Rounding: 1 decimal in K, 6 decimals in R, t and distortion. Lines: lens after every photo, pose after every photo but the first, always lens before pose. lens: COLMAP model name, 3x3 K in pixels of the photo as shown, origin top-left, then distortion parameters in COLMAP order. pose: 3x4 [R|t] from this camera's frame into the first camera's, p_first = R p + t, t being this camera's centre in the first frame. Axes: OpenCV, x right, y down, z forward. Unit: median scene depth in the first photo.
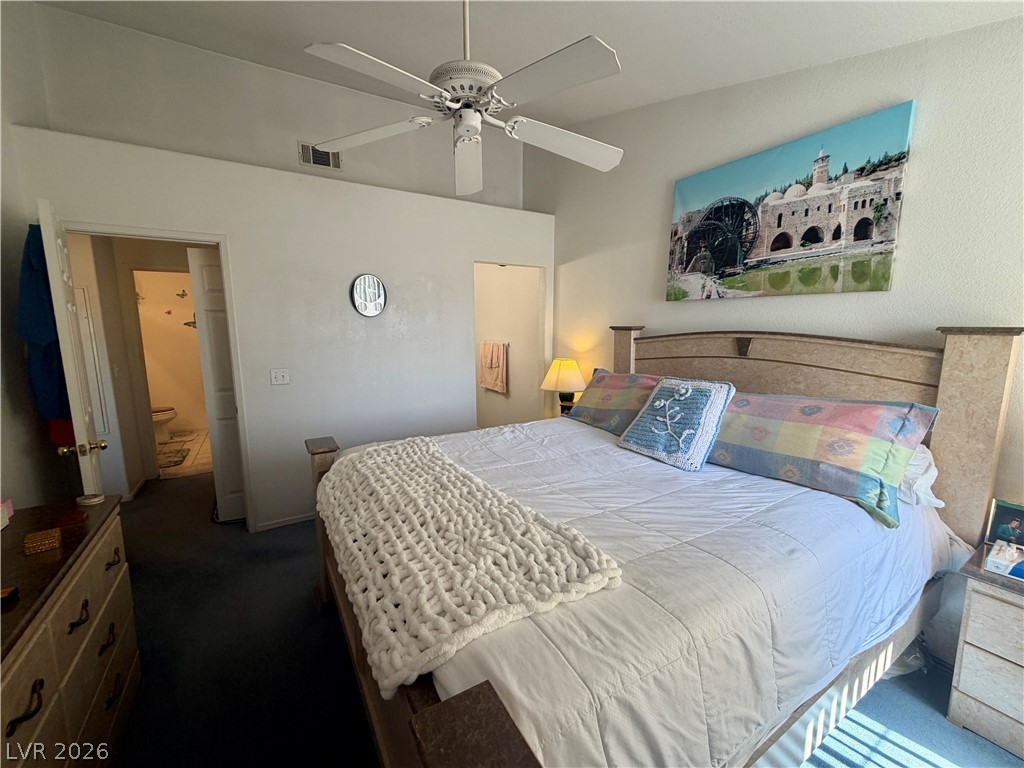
lens RADIAL K [[406.8, 0, 512.7], [0, 406.8, 385.3], [0, 0, 1]] dist [-0.000503, 0.000008]
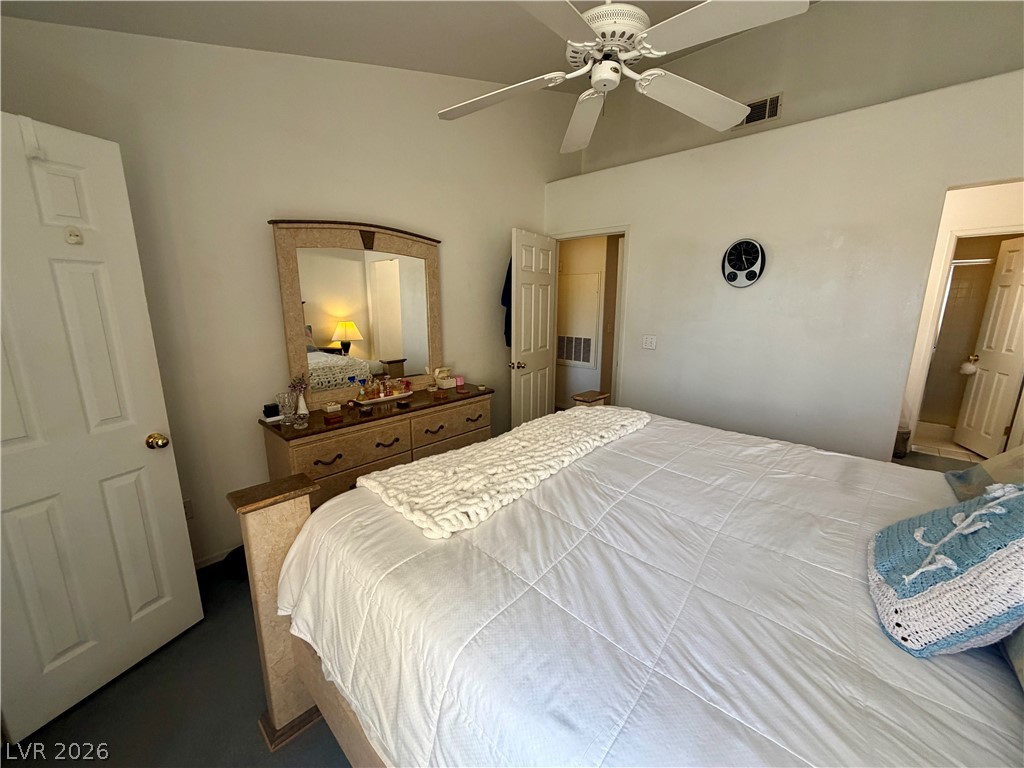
lens RADIAL K [[406.8, 0, 512.0], [0, 406.8, 389.4], [0, 0, 1]] dist [-0.000503, 0.000008]
pose [[0.261223, 0.210825, -0.941974, 0.626633], [-0.140419, 0.973776, 0.179002, -0.060687], [0.955010, 0.085512, 0.283977, 0.431805]]
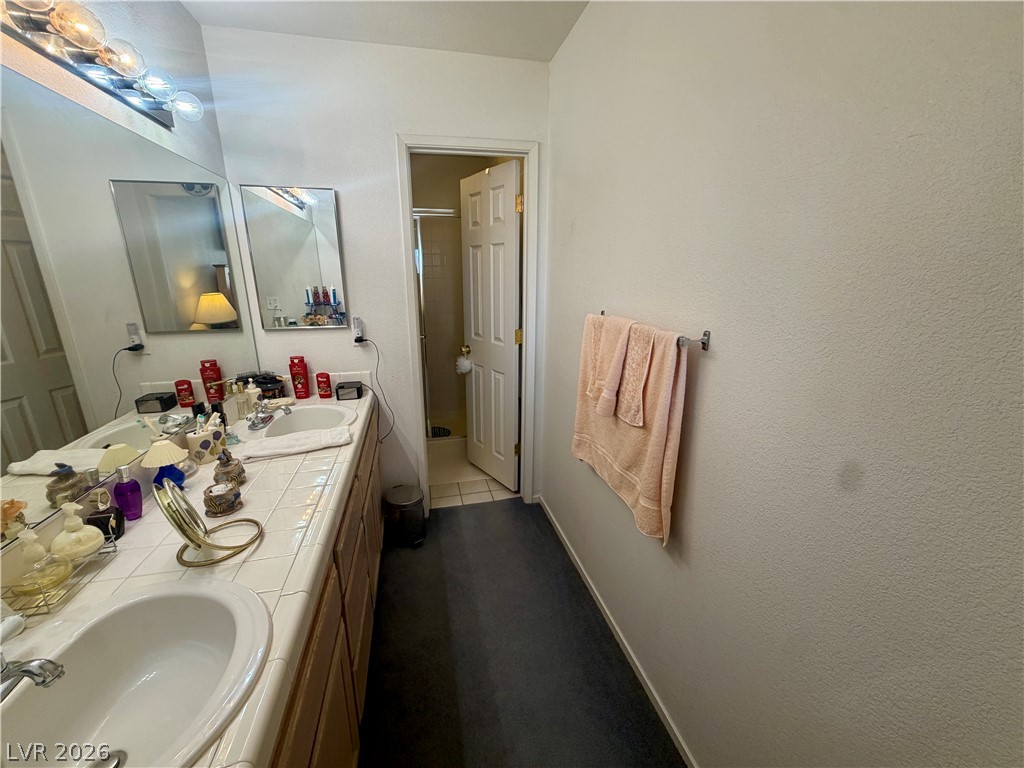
lens RADIAL K [[406.8, 0, 509.3], [0, 406.8, 381.5], [0, 0, 1]] dist [-0.000503, 0.000008]
pose [[0.946847, 0.085807, -0.310030, -0.095334], [-0.049184, 0.991052, 0.124083, -0.244282], [0.317903, -0.102239, 0.942595, 1.841007]]
